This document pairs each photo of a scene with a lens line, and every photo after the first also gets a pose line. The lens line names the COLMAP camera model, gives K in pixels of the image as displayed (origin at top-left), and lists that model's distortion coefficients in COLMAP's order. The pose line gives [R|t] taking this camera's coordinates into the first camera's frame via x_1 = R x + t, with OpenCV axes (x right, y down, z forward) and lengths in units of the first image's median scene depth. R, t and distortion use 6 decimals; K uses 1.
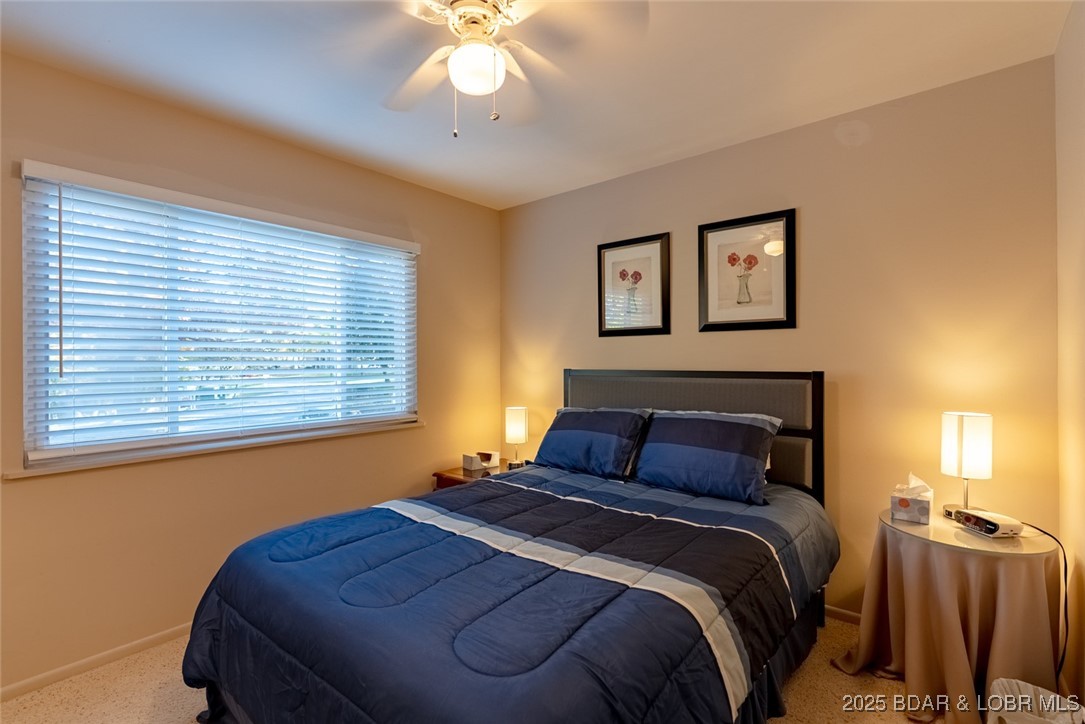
lens RADIAL K [[490.2, 0, 540.6], [0, 490.2, 361.5], [0, 0, 1]] dist [-0.012486, 0.004278]
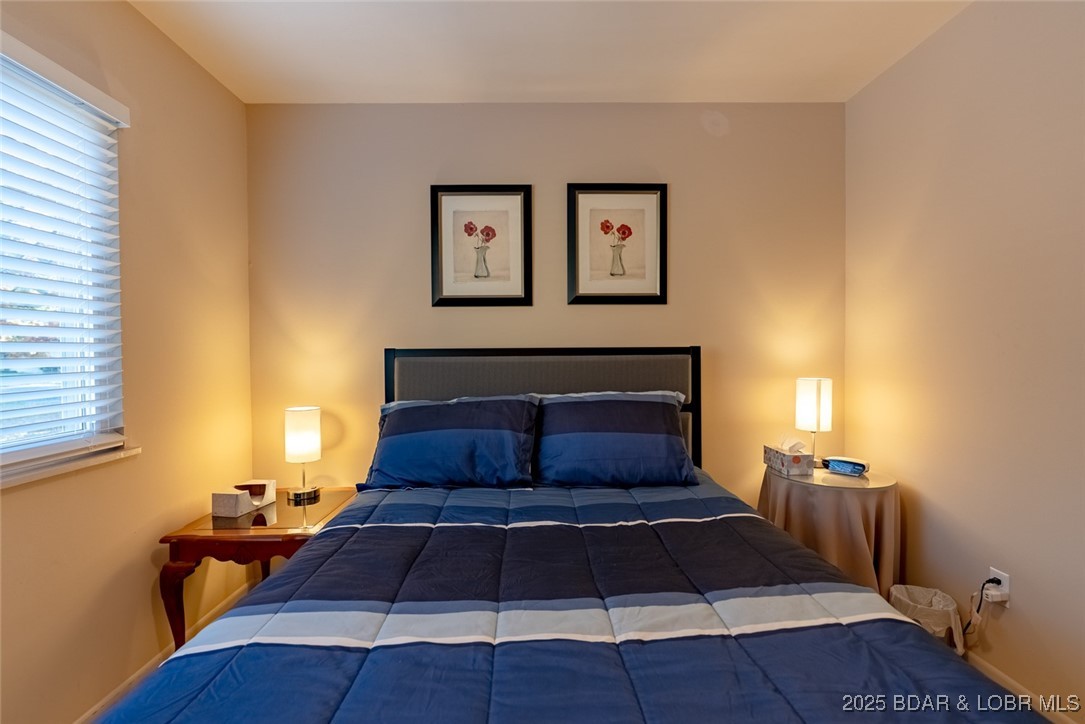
lens RADIAL K [[490.2, 0, 540.6], [0, 490.2, 360.9], [0, 0, 1]] dist [-0.012486, 0.004278]
pose [[0.753838, -0.013819, 0.656916, -0.316537], [0.006319, 0.999885, 0.013782, 0.030980], [-0.657030, -0.006239, 0.753838, 0.388050]]
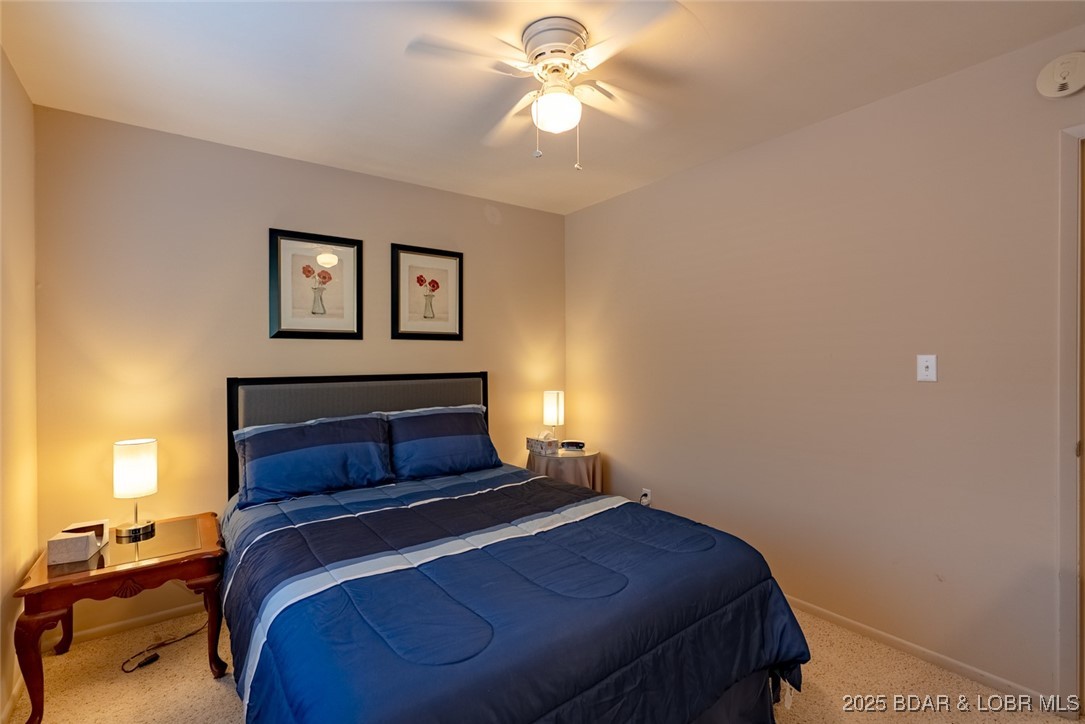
lens RADIAL K [[490.2, 0, 537.5], [0, 490.2, 367.8], [0, 0, 1]] dist [-0.012486, 0.004278]
pose [[0.236798, -0.012776, 0.971475, -0.720123], [0.010752, 0.999887, 0.010529, -0.004463], [-0.971499, 0.007952, 0.236909, 0.445591]]
